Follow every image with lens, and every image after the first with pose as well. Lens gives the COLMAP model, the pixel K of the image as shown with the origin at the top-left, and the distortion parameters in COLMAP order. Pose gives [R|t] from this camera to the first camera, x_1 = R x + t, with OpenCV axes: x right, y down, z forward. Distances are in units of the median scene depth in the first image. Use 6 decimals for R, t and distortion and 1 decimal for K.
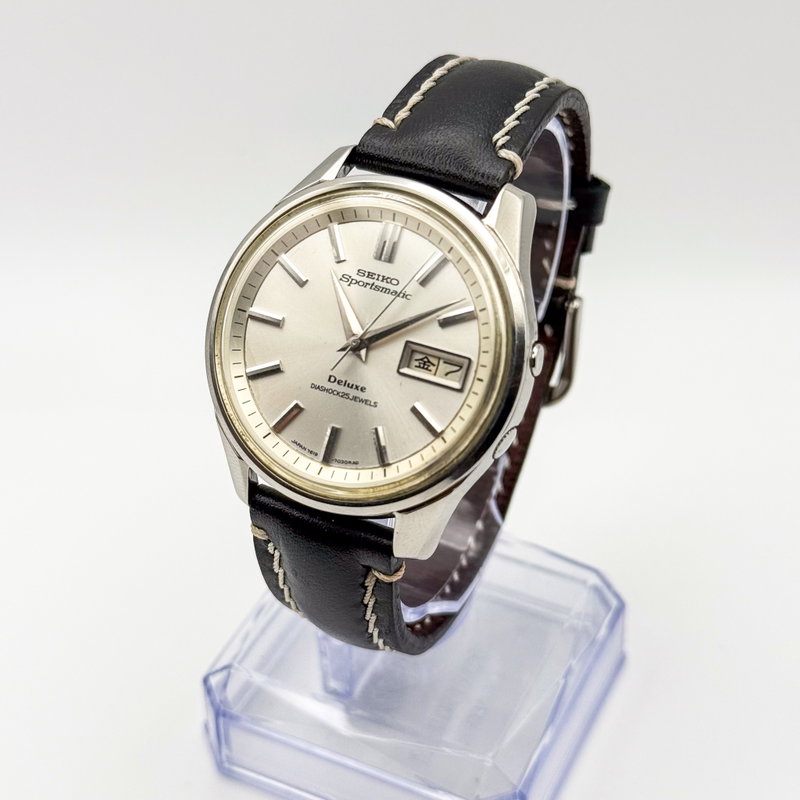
lens RADIAL K [[1455.3, 0, 400.0], [0, 1455.3, 400.0], [0, 0, 1]] dist [0.296756, -0.100123]
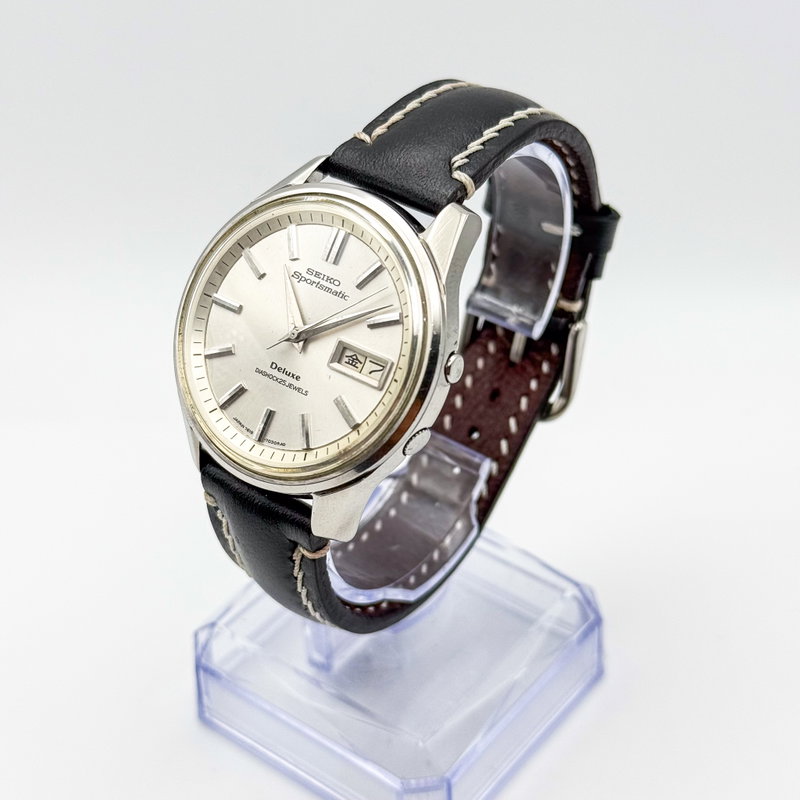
lens RADIAL K [[1455.3, 0, 400.0], [0, 1455.3, 400.0], [0, 0, 1]] dist [0.296756, -0.100123]
pose [[0.978301, 0.113371, -0.173418, 0.234470], [-0.114522, 0.993415, 0.003390, -0.003361], [0.172660, 0.016543, 0.984842, -0.058245]]
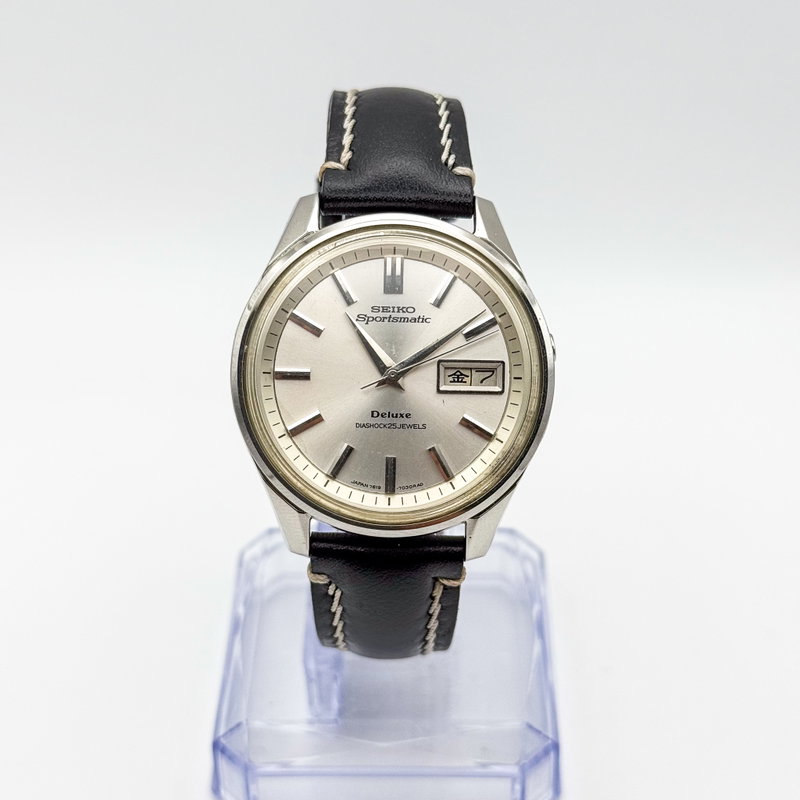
lens RADIAL K [[1455.3, 0, 400.0], [0, 1455.3, 400.0], [0, 0, 1]] dist [0.296756, -0.100123]
pose [[0.909309, -0.256510, 0.327659, -0.364554], [0.253041, 0.965949, 0.053970, -0.074874], [-0.330346, 0.033836, 0.943253, 0.006888]]
